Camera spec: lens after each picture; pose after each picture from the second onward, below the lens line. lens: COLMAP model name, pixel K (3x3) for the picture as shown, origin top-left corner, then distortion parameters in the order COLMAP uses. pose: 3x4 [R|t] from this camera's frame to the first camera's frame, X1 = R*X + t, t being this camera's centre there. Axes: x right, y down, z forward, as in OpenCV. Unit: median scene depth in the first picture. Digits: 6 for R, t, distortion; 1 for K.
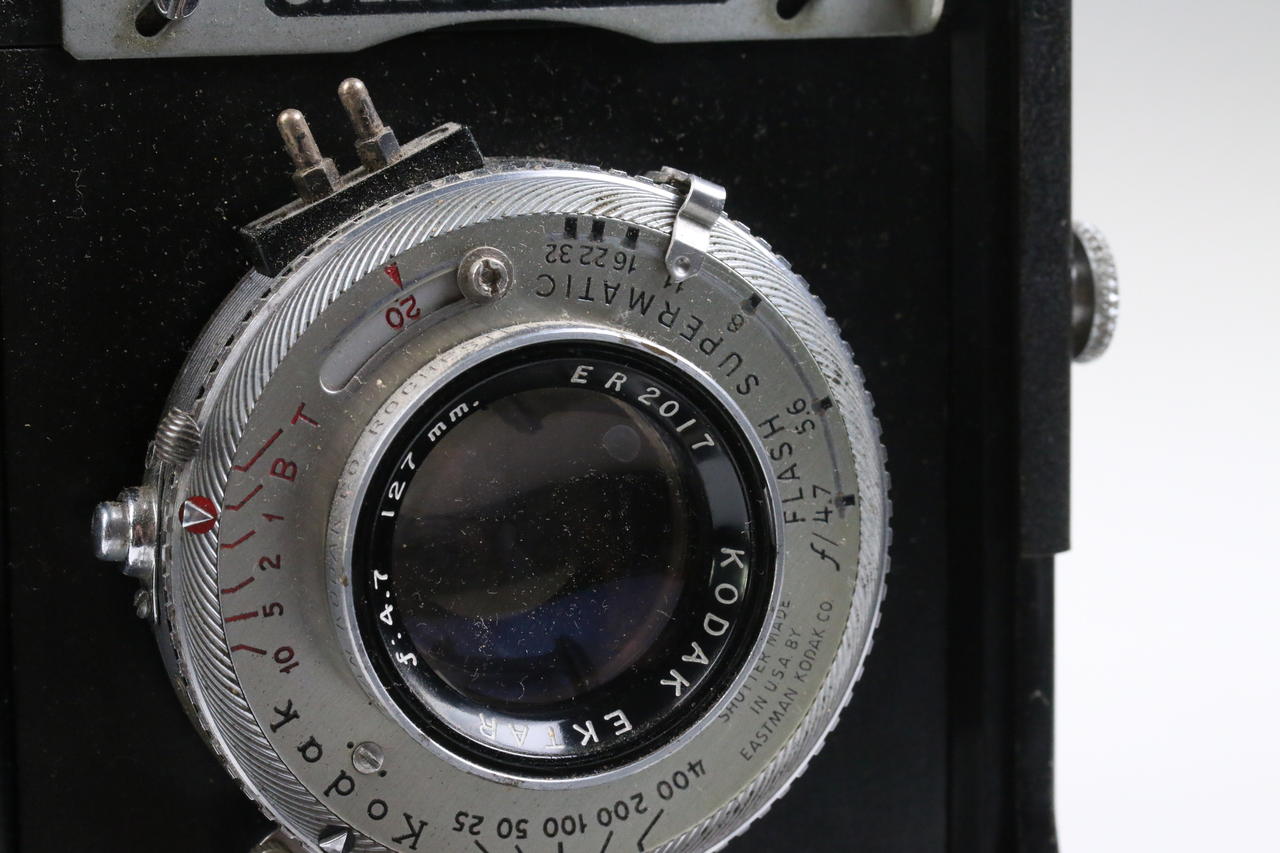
lens RADIAL K [[3924.9, 0, 640.0], [0, 3924.9, 426.5], [0, 0, 1]] dist [-0.121971, -0.745854]
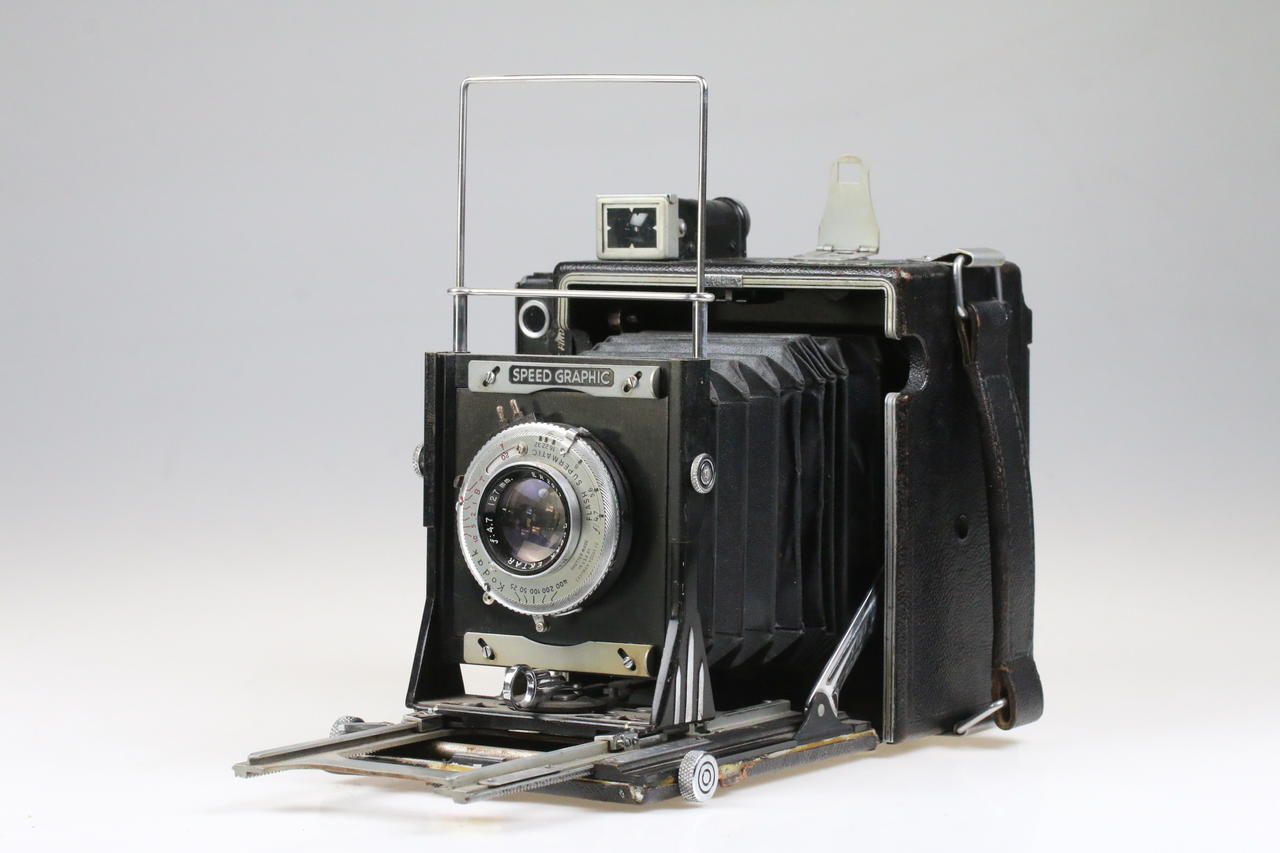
lens RADIAL K [[3924.9, 0, 640.0], [0, 3924.9, 426.5], [0, 0, 1]] dist [-0.121971, -0.745854]
pose [[0.617587, 0.046978, -0.785099, 3.182443], [-0.139281, 0.988970, -0.050387, 0.124387], [0.774072, 0.140468, 0.617318, -1.391128]]
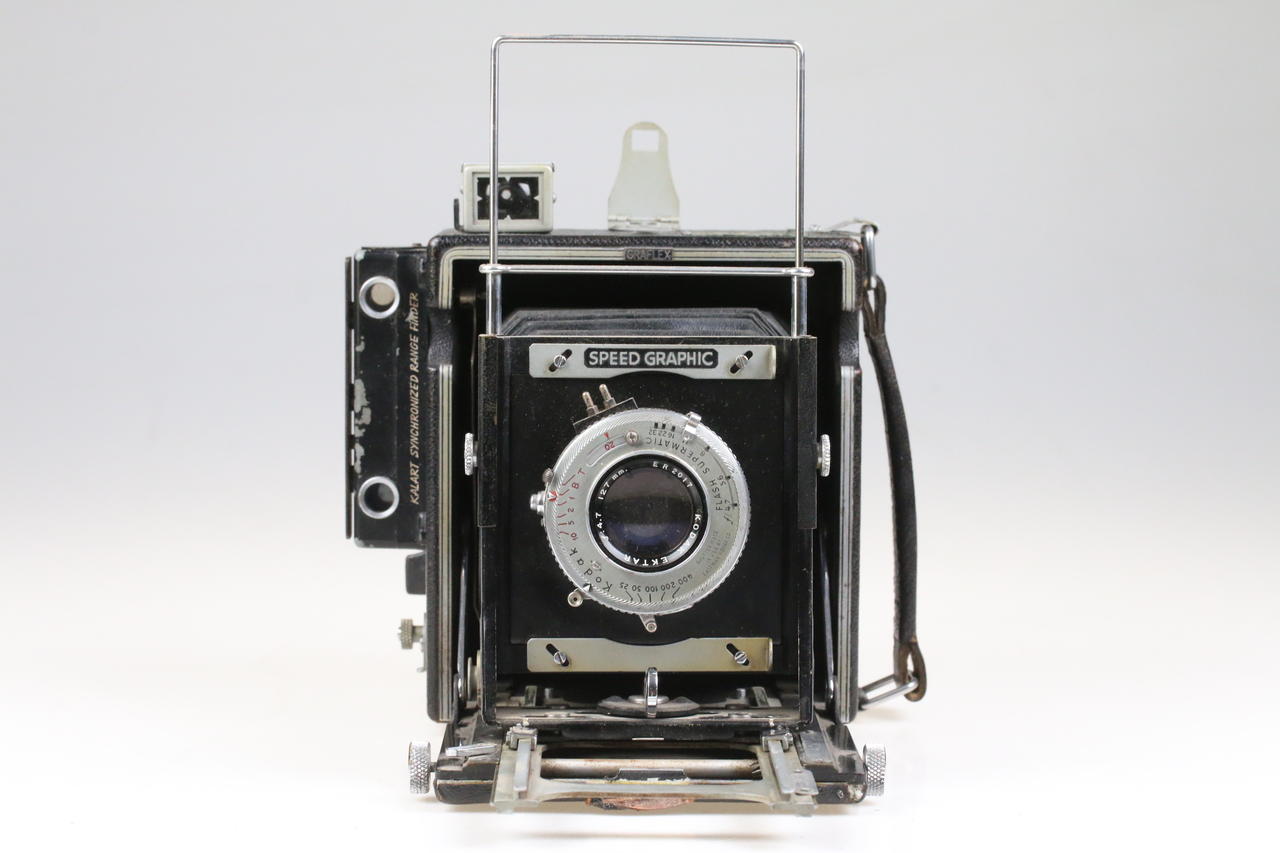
lens RADIAL K [[3924.9, 0, 640.0], [0, 3924.9, 426.5], [0, 0, 1]] dist [-0.121971, -0.745854]
pose [[0.952591, 0.025493, -0.303183, 1.101889], [-0.057855, 0.993480, -0.098241, 0.318571], [0.298702, 0.111124, 0.947855, -2.550331]]
